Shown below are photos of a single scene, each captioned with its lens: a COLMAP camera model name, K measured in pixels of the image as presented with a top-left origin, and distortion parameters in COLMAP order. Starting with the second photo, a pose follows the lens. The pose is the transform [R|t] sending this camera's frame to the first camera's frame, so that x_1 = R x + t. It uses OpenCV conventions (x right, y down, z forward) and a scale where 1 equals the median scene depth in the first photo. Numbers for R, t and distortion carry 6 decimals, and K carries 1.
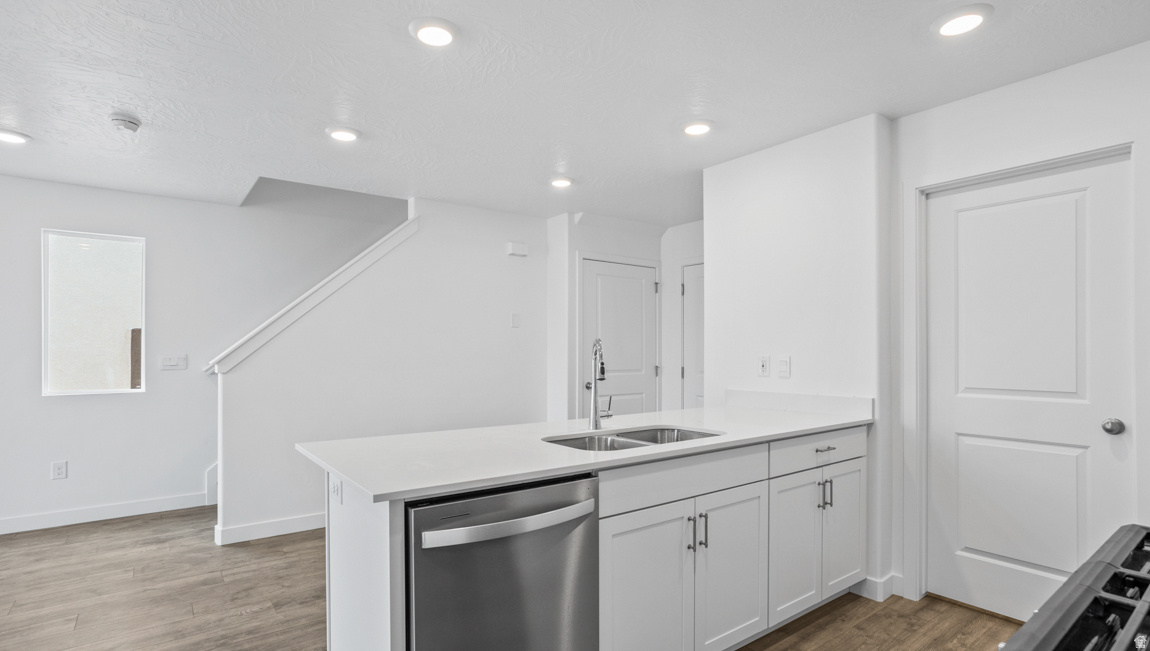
lens RADIAL K [[572.8, 0, 577.1], [0, 572.8, 338.3], [0, 0, 1]] dist [-0.035265, 0.033605]
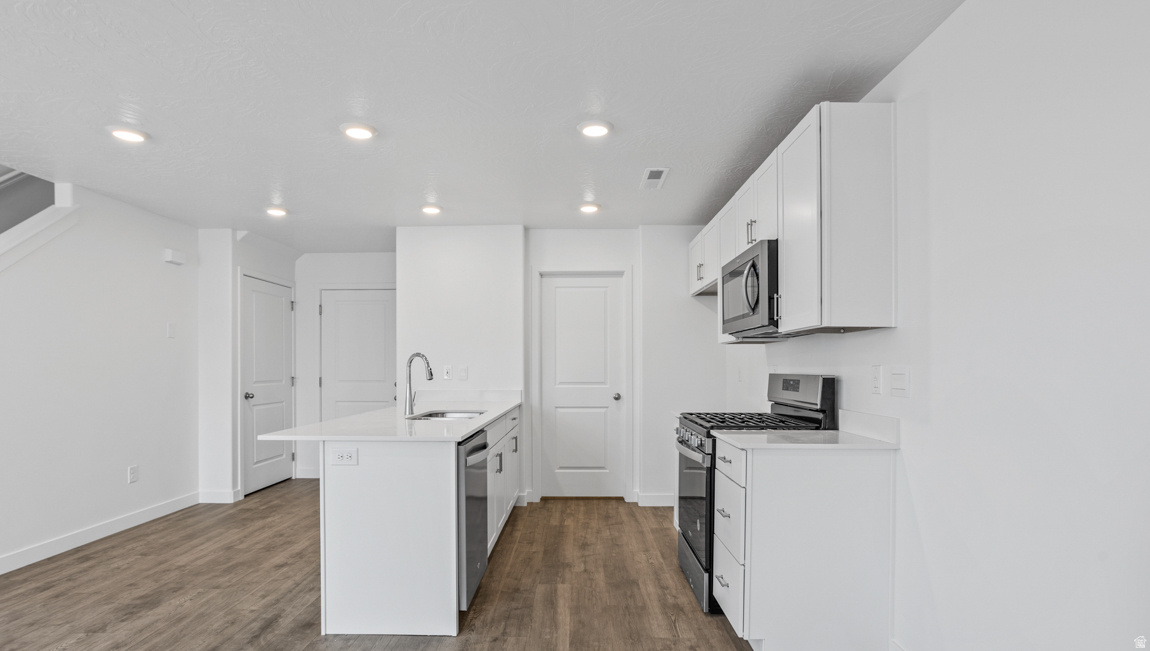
lens RADIAL K [[572.8, 0, 577.1], [0, 572.8, 338.3], [0, 0, 1]] dist [-0.035265, 0.033605]
pose [[0.615447, 0.035519, 0.787377, -0.629892], [-0.015503, 0.999336, -0.032963, 0.002650], [-0.788026, 0.008080, 0.615589, -0.172549]]
